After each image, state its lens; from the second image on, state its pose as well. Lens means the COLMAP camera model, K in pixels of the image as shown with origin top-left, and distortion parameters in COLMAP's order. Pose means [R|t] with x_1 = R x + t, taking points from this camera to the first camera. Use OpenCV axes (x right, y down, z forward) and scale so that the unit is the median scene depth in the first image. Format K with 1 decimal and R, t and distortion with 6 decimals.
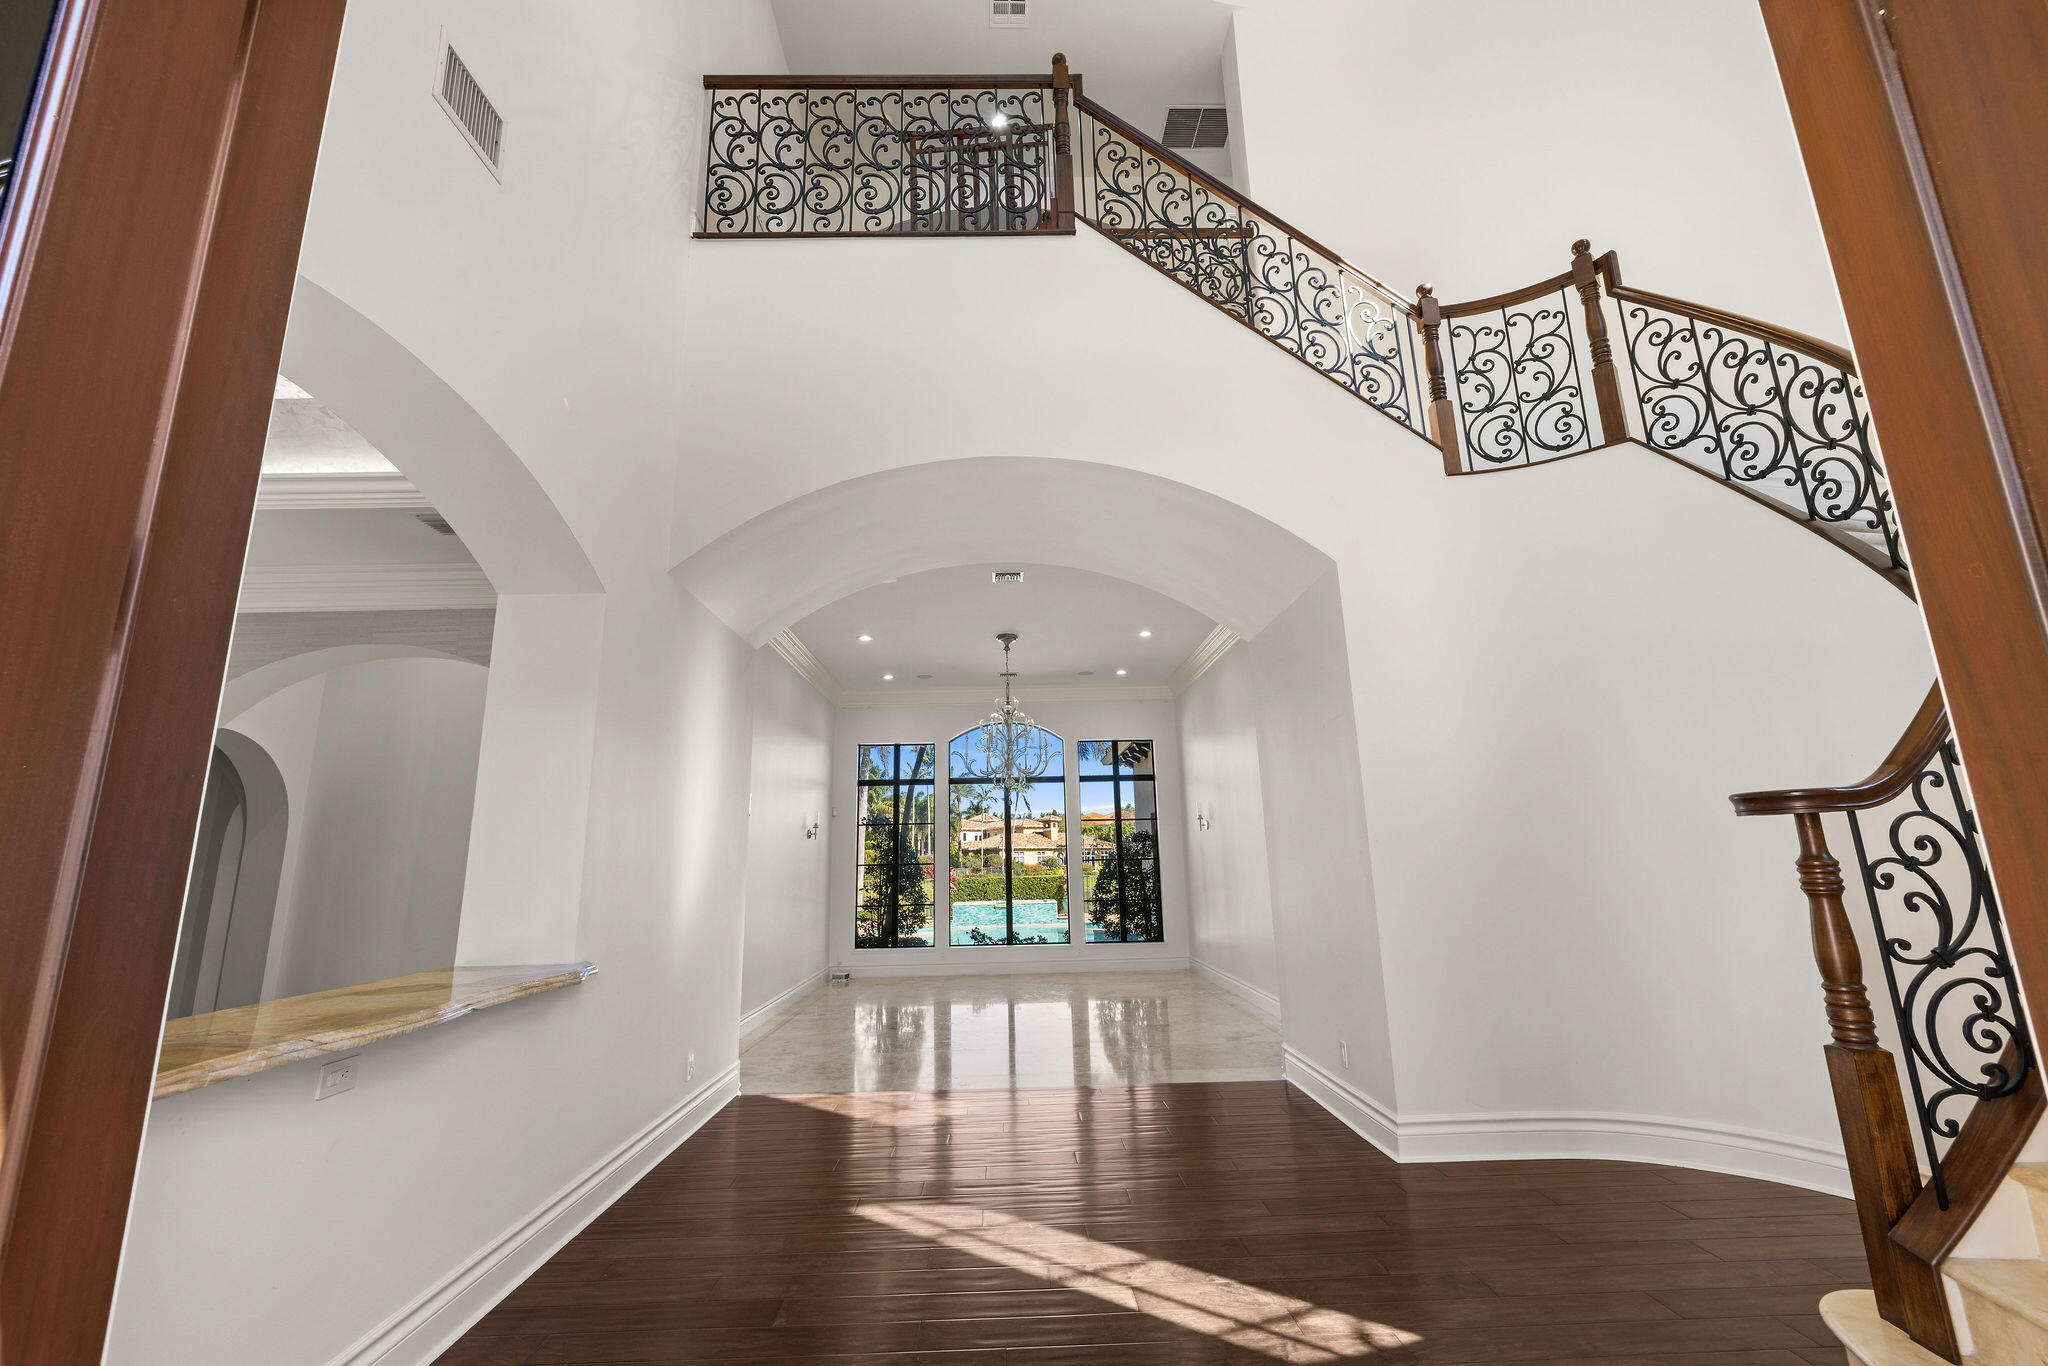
lens RADIAL K [[865.2, 0, 1019.7], [0, 865.2, 722.1], [0, 0, 1]] dist [0.000482, 0.000141]
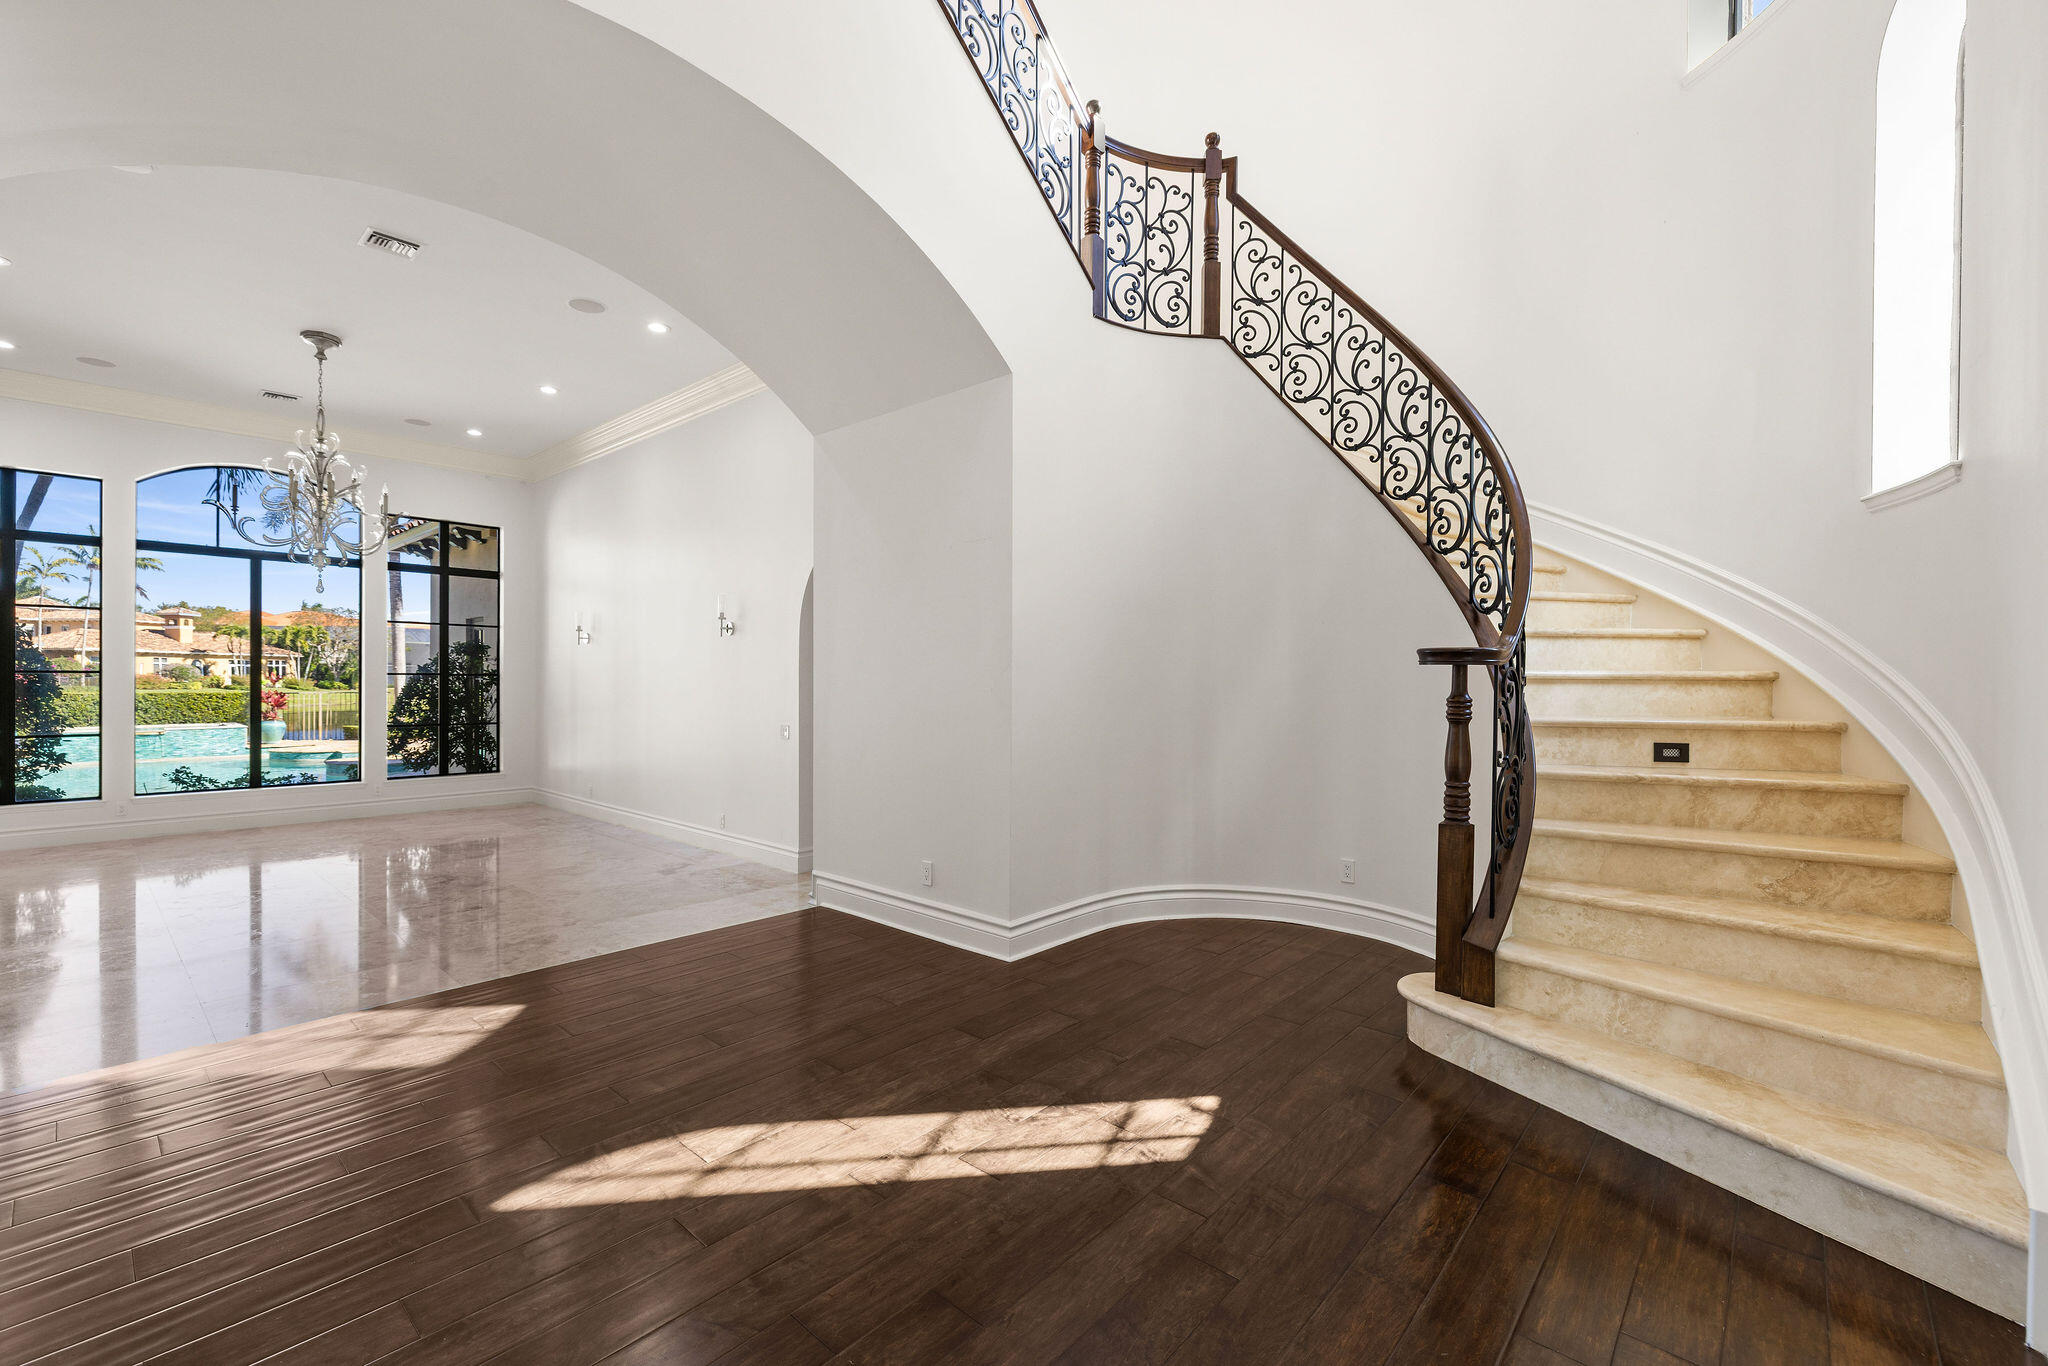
lens RADIAL K [[861.8, 0, 974.7], [0, 861.8, 721.2], [0, 0, 1]] dist [-0.000829, -0.000019]
pose [[0.688331, -0.007557, 0.725358, -0.345168], [-0.139830, 0.979810, 0.142901, 0.056893], [-0.711792, -0.199790, 0.673376, 0.324427]]
